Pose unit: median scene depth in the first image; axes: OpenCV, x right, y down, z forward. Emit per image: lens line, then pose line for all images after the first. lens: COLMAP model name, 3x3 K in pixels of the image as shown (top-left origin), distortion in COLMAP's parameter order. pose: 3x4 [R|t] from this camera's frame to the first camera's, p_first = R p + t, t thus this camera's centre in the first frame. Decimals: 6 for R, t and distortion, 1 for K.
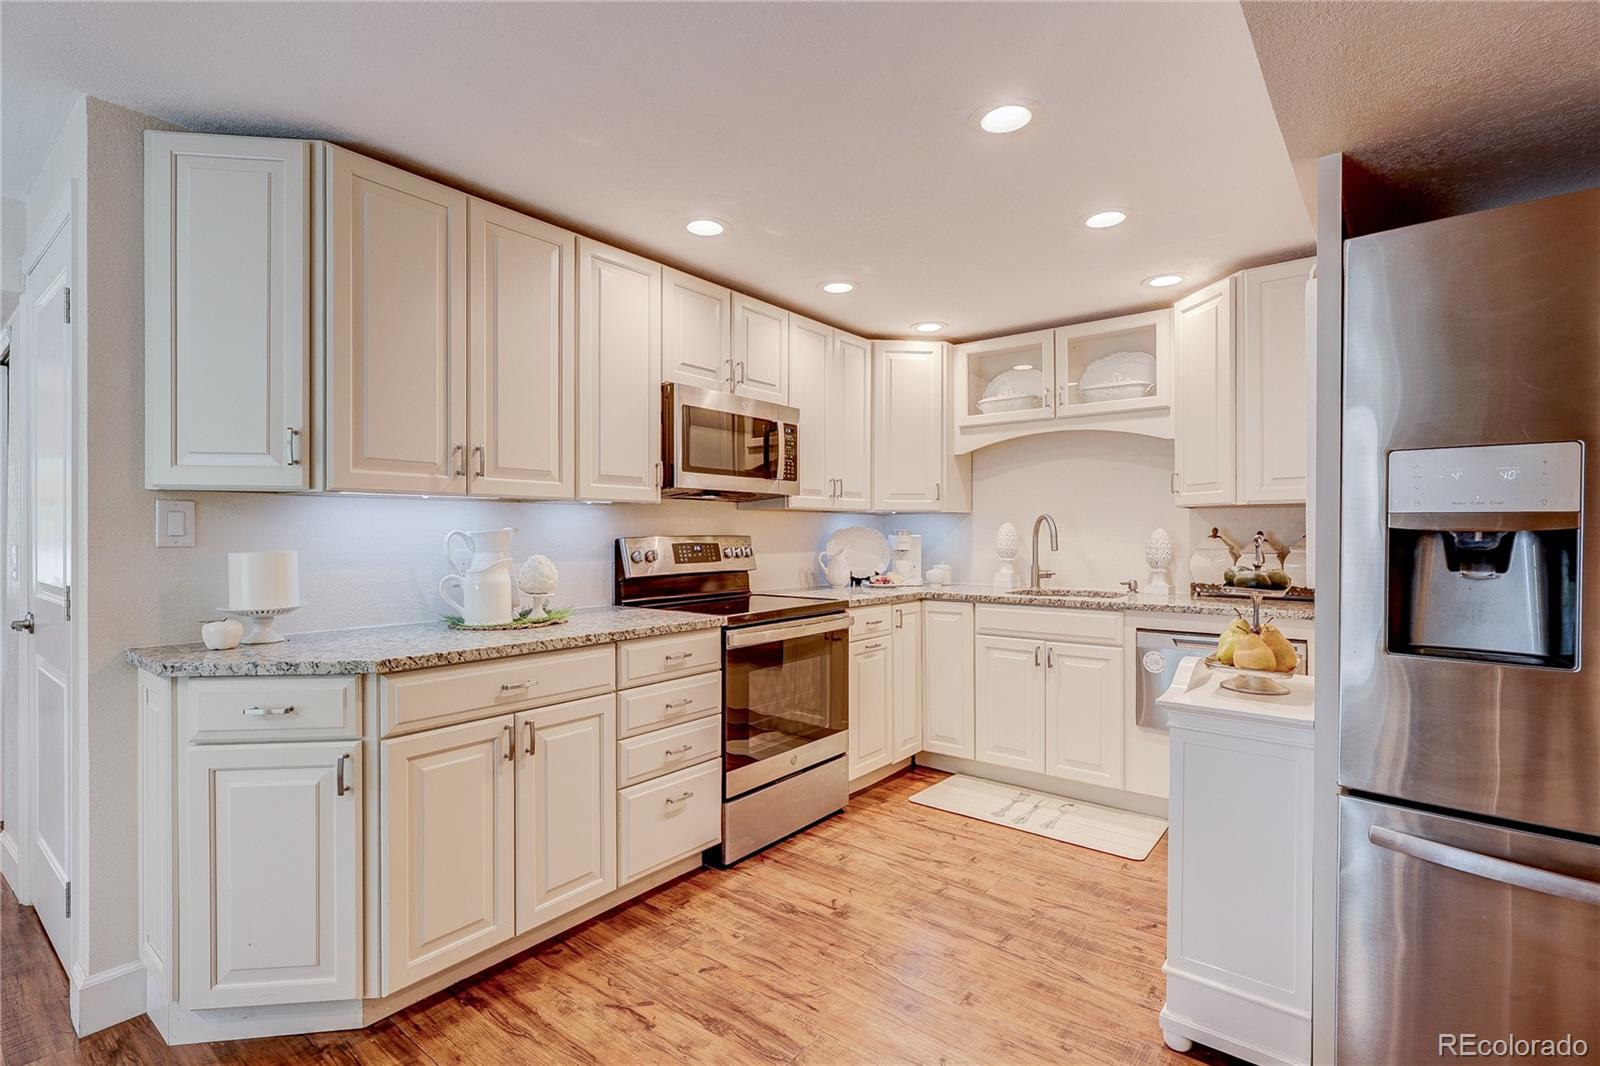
lens RADIAL K [[748.5, 0, 802.1], [0, 748.5, 530.6], [0, 0, 1]] dist [-0.006232, -0.000438]
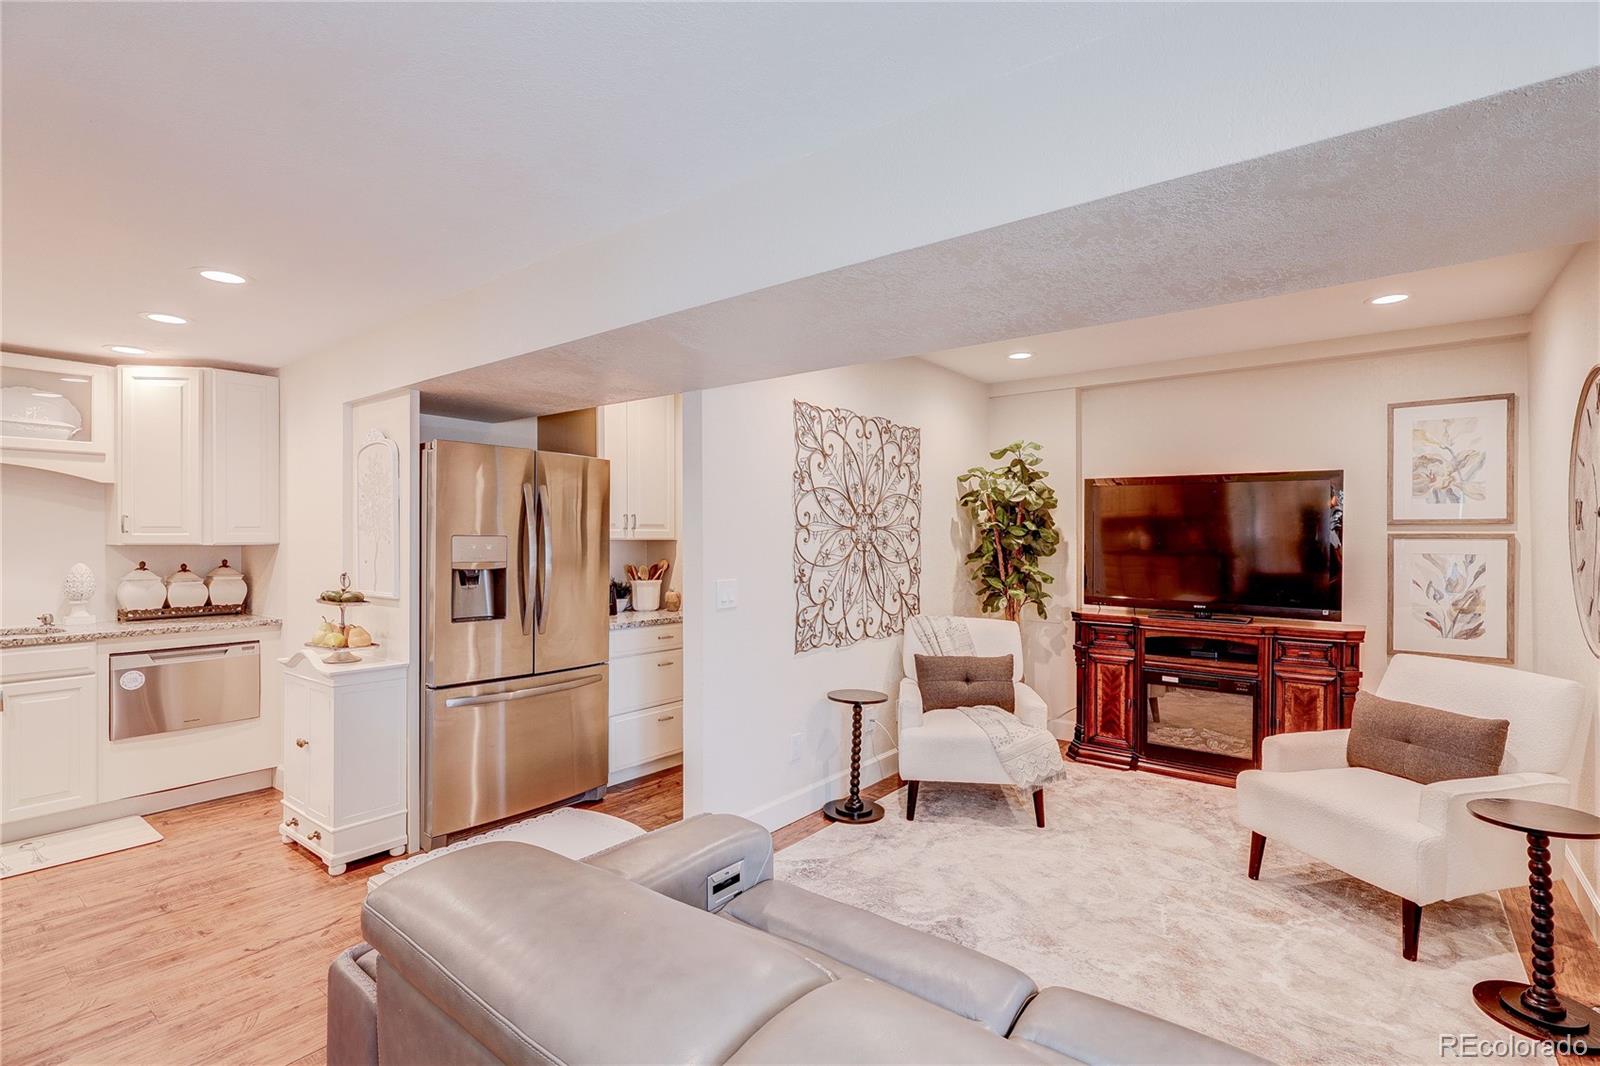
lens RADIAL K [[748.5, 0, 799.3], [0, 748.5, 537.9], [0, 0, 1]] dist [-0.006232, -0.000438]
pose [[-0.002344, 0.003128, 0.999992, -0.780947], [-0.000372, 0.999995, -0.003129, -0.047452], [-0.999997, -0.000380, -0.002343, -0.034394]]
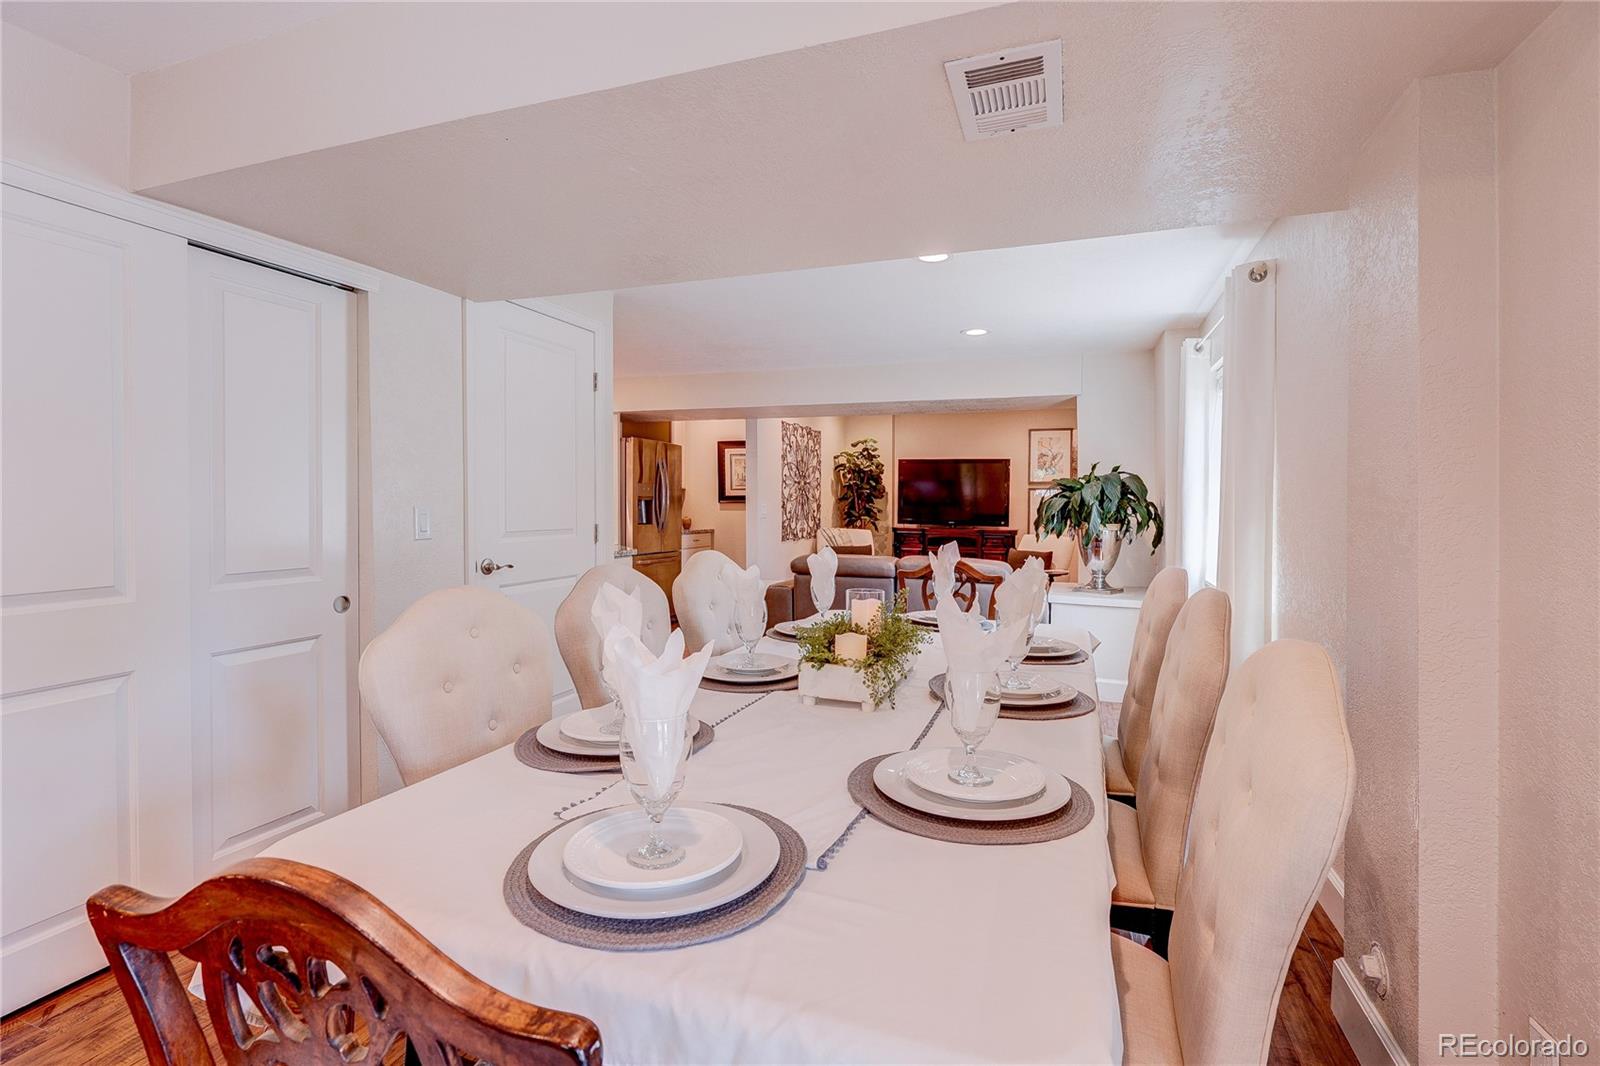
lens RADIAL K [[748.5, 0, 799.3], [0, 748.5, 521.0], [0, 0, 1]] dist [-0.006232, -0.000438]
pose [[-0.309966, -0.023325, 0.950461, -2.125357], [-0.002857, 0.999717, 0.023602, 0.010569], [-0.950743, 0.004600, -0.309945, 0.773976]]
